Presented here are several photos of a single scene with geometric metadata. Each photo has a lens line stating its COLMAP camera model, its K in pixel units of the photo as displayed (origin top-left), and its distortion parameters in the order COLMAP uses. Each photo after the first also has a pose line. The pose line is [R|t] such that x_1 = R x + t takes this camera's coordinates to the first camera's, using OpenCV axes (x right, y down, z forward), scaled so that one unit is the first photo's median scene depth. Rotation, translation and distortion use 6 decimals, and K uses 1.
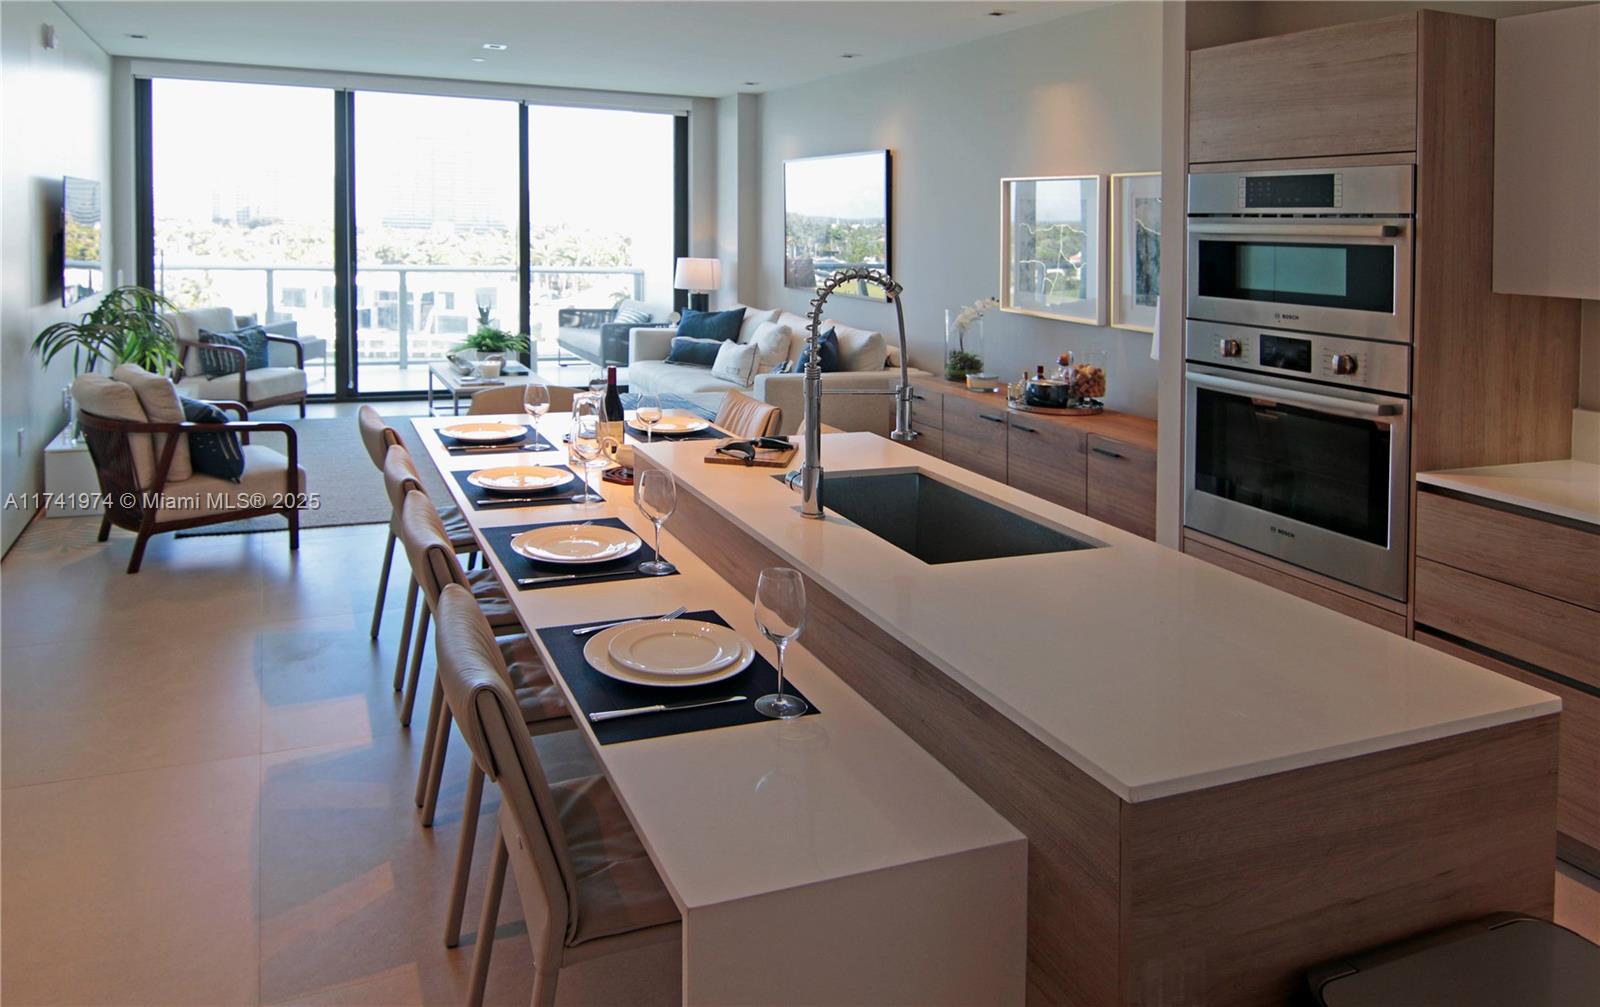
lens RADIAL K [[1313.4, 0, 800.0], [0, 1313.4, 503.5], [0, 0, 1]] dist [-0.041214, 0.005787]
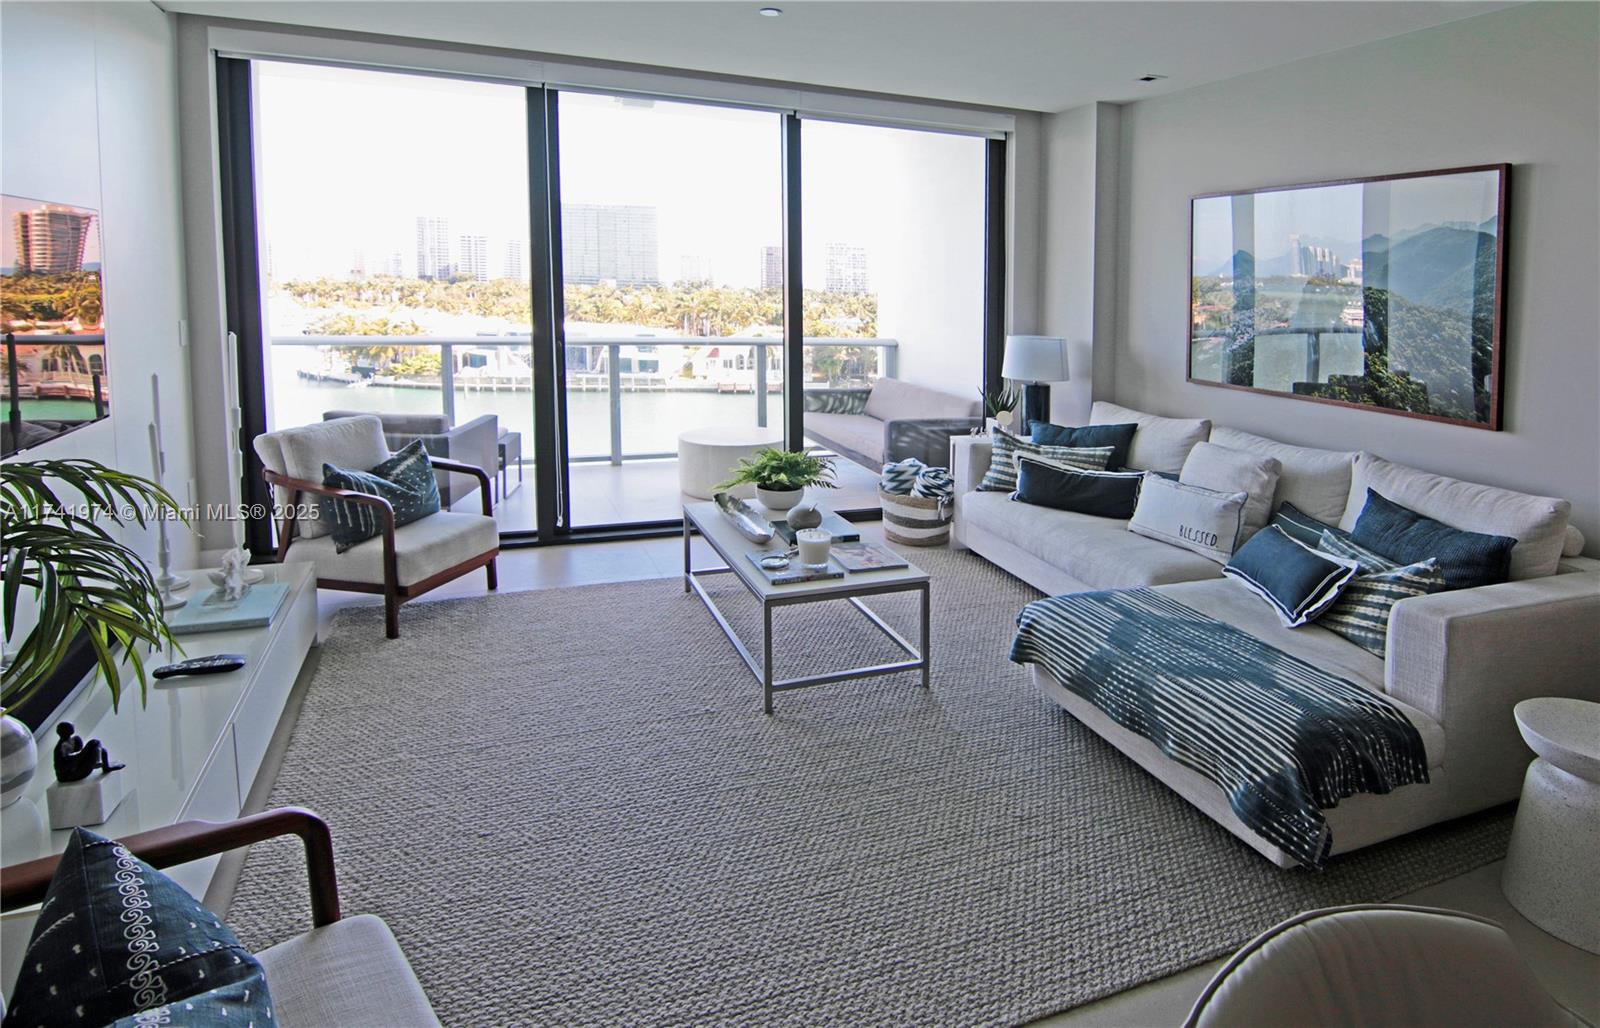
lens RADIAL K [[918.7, 0, 834.2], [0, 918.7, 520.8], [0, 0, 1]] dist [-0.002581, -0.000663]
pose [[0.999911, 0.002825, -0.013044, -0.191936], [-0.002220, 0.998930, 0.046185, -0.114109], [0.013160, -0.046152, 0.998848, 0.514053]]
